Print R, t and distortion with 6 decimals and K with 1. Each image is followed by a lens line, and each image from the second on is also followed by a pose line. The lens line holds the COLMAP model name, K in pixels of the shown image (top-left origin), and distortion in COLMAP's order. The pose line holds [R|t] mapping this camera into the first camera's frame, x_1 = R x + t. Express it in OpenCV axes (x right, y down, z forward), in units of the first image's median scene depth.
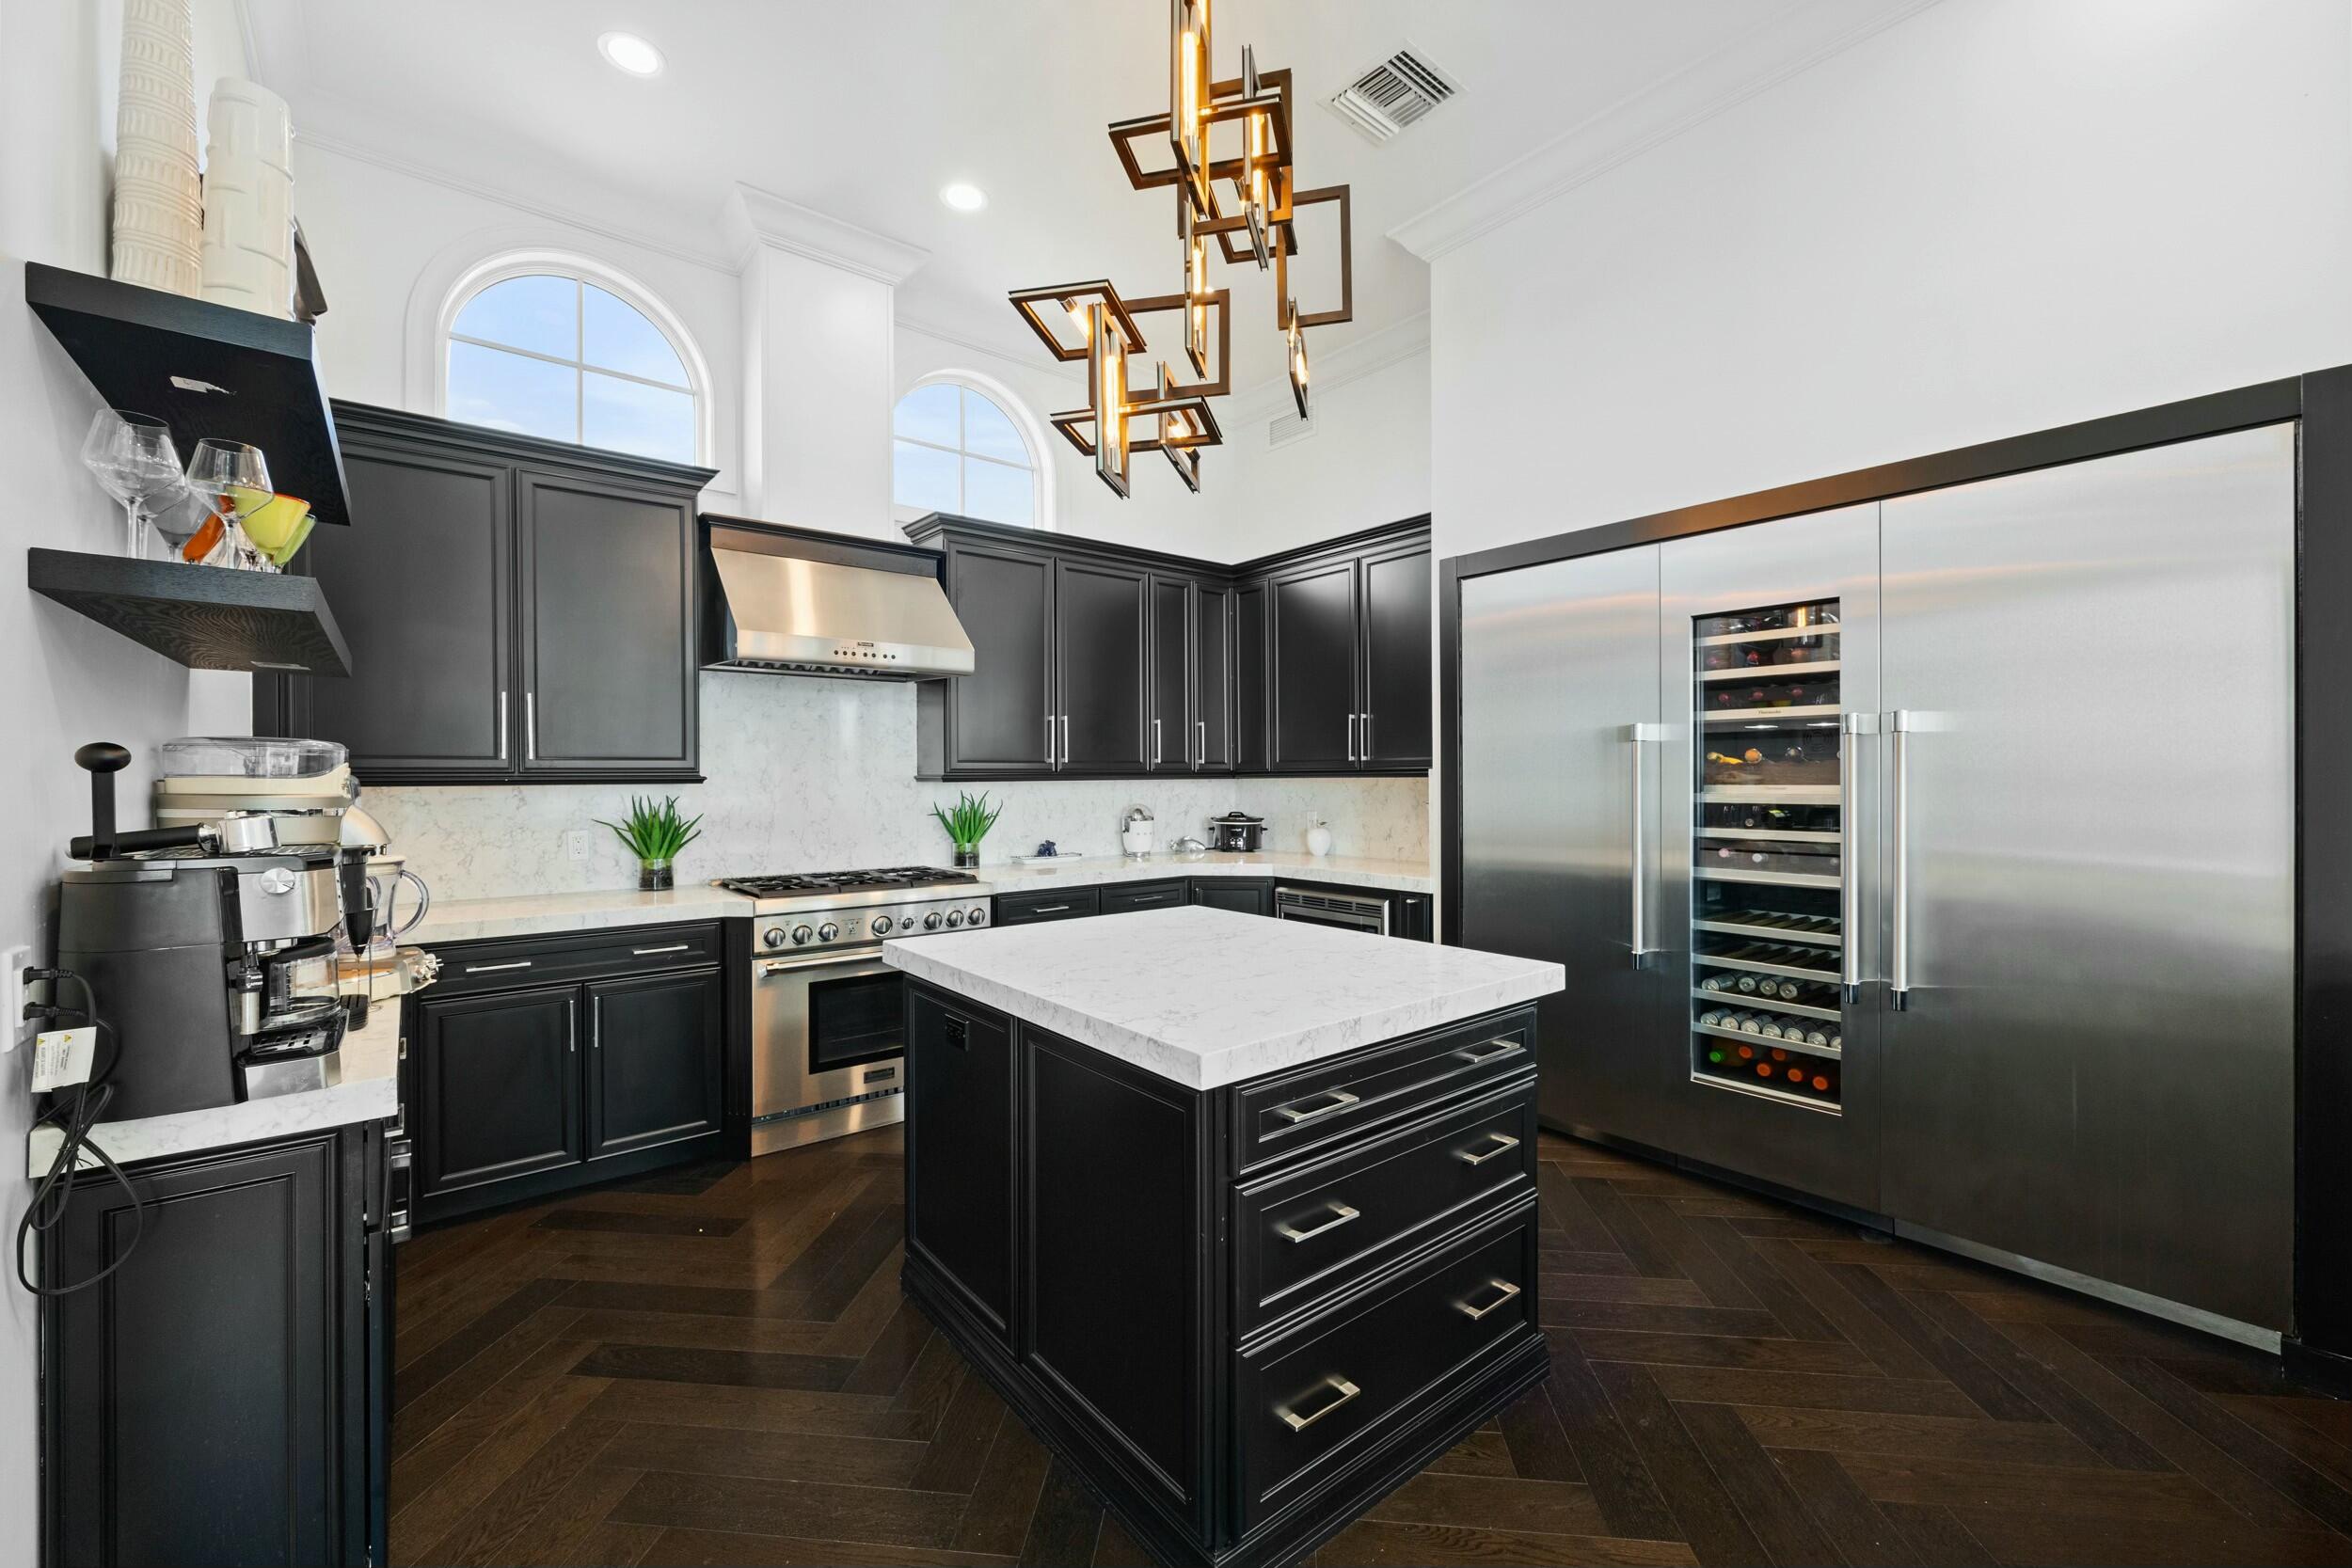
lens RADIAL K [[934.6, 0, 1171.9], [0, 934.6, 781.1], [0, 0, 1]] dist [-0.002427, -0.000034]
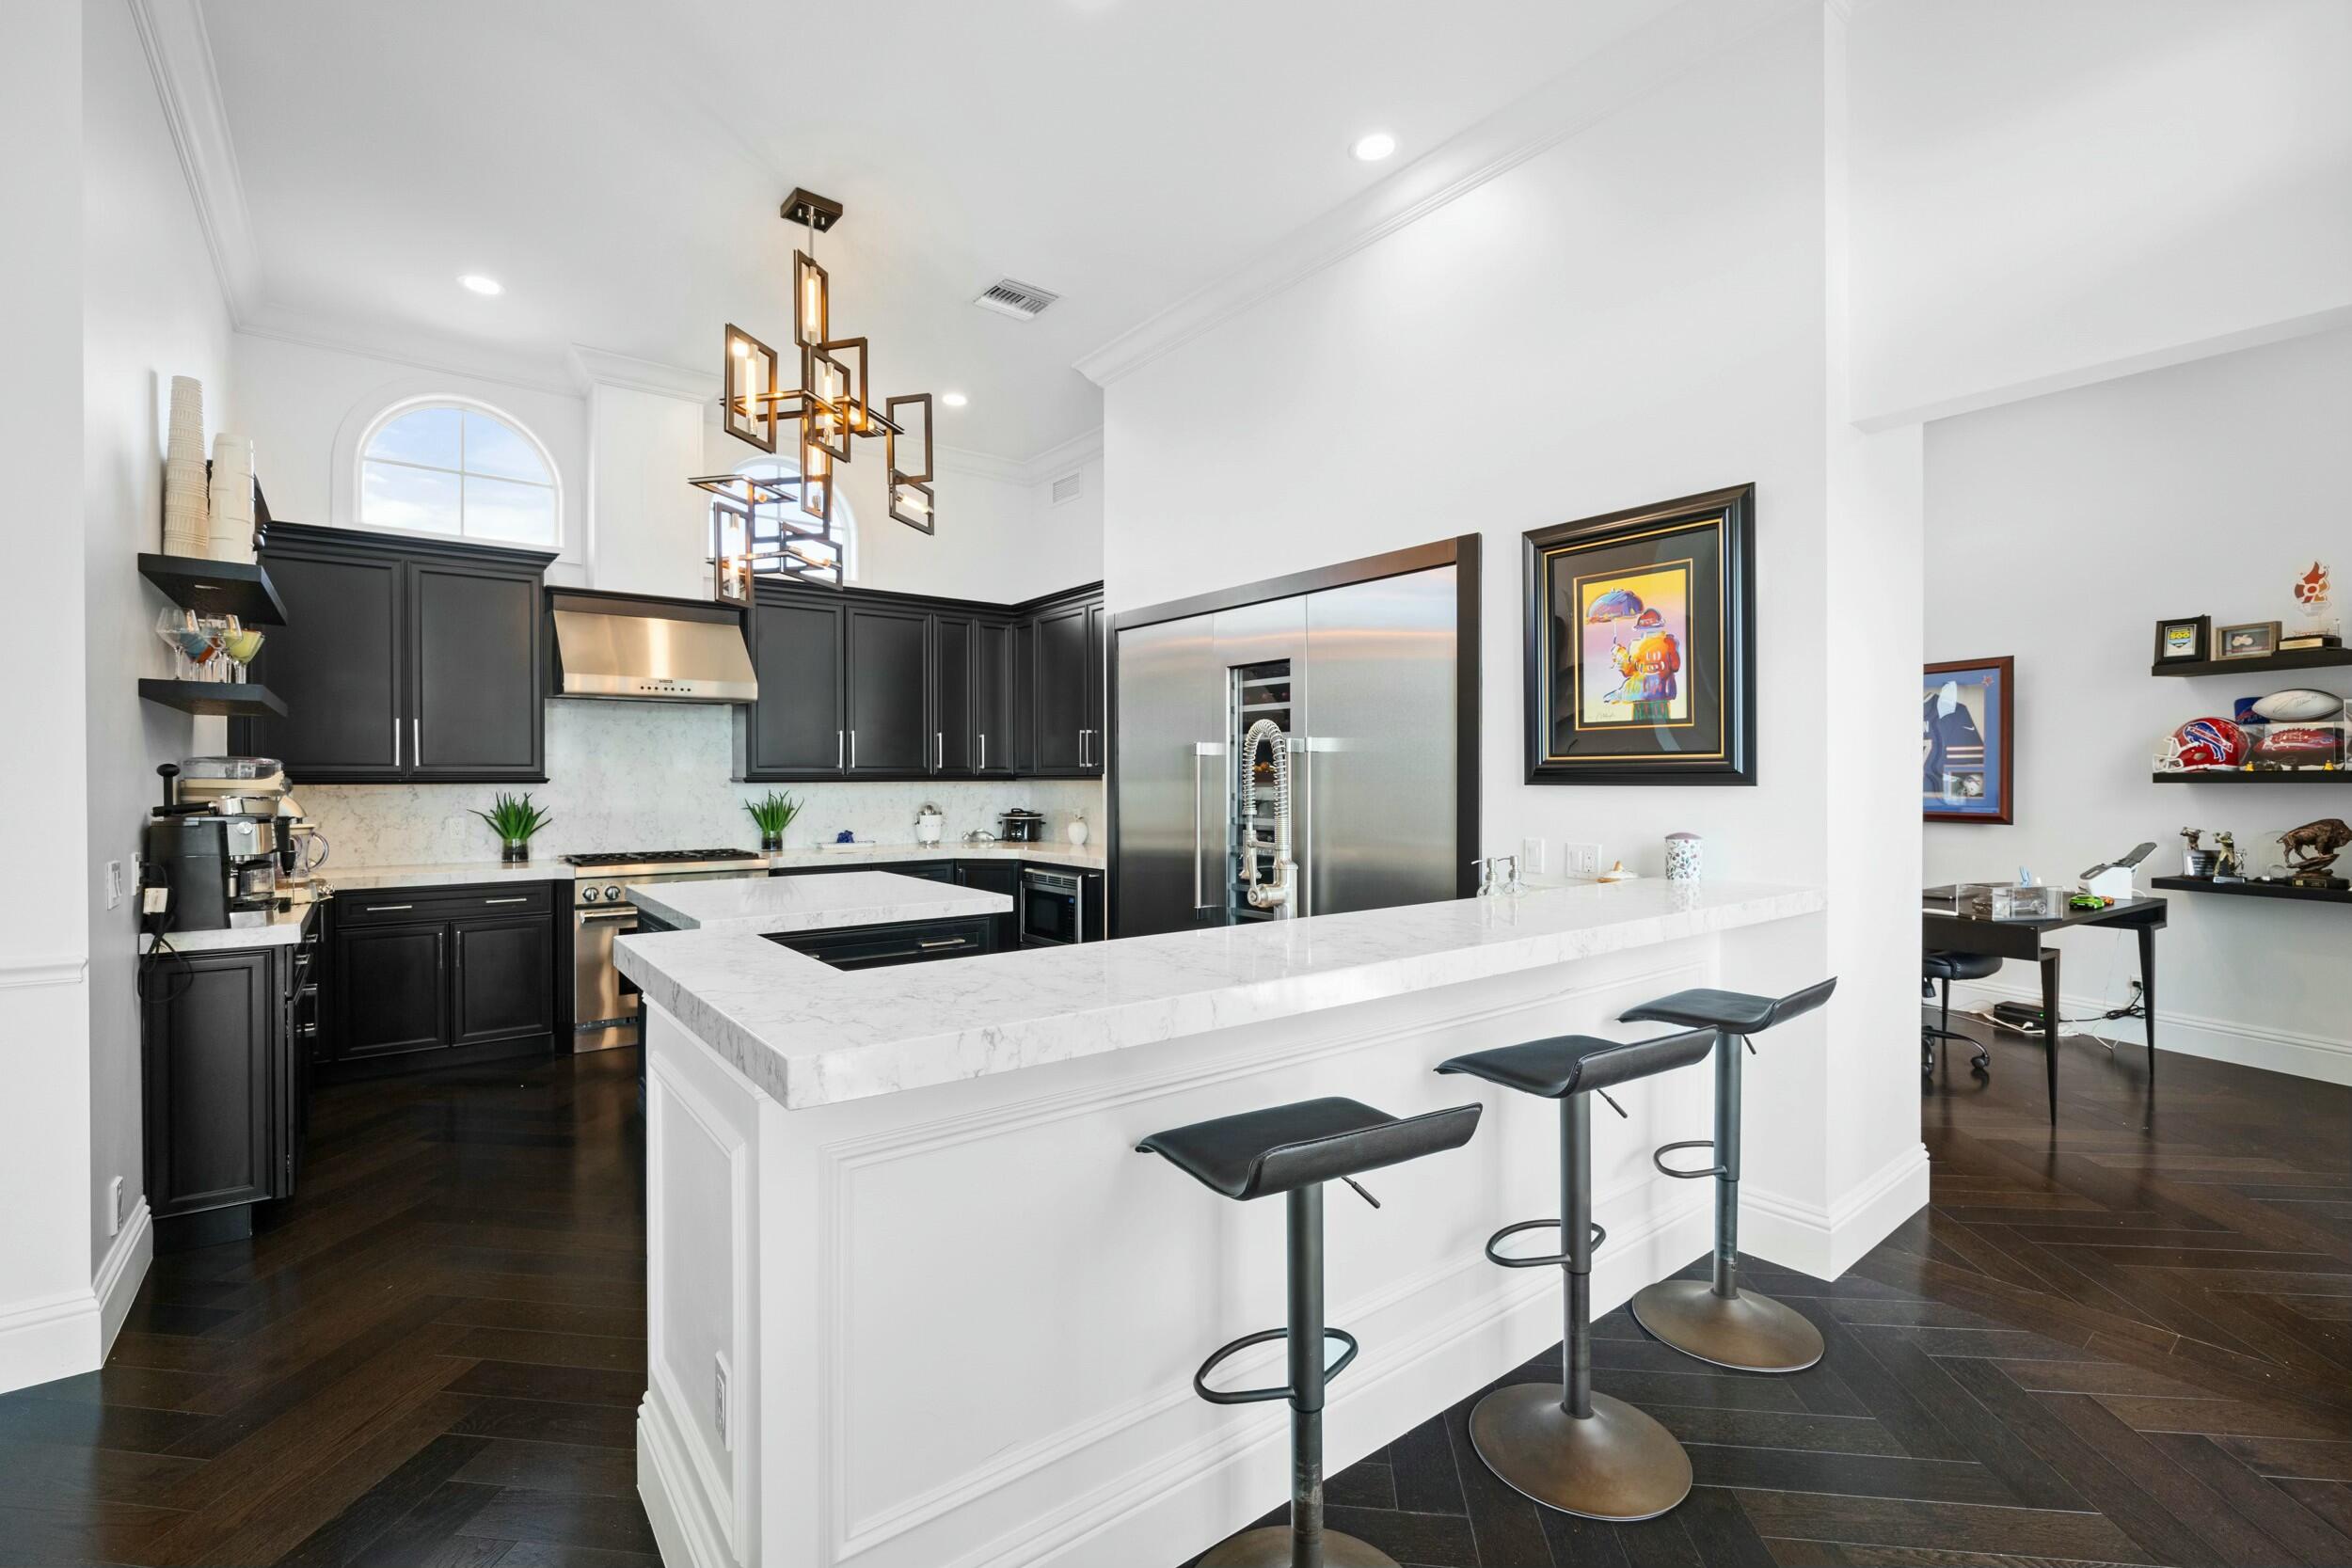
lens RADIAL K [[1015.6, 0, 1176.8], [0, 1015.6, 781.9], [0, 0, 1]] dist [-0.009839, 0.000438]
pose [[0.999907, 0.003805, -0.013109, 0.463040], [-0.003816, 0.999992, -0.000768, -0.001957], [0.013106, 0.000818, 0.999914, -0.491509]]
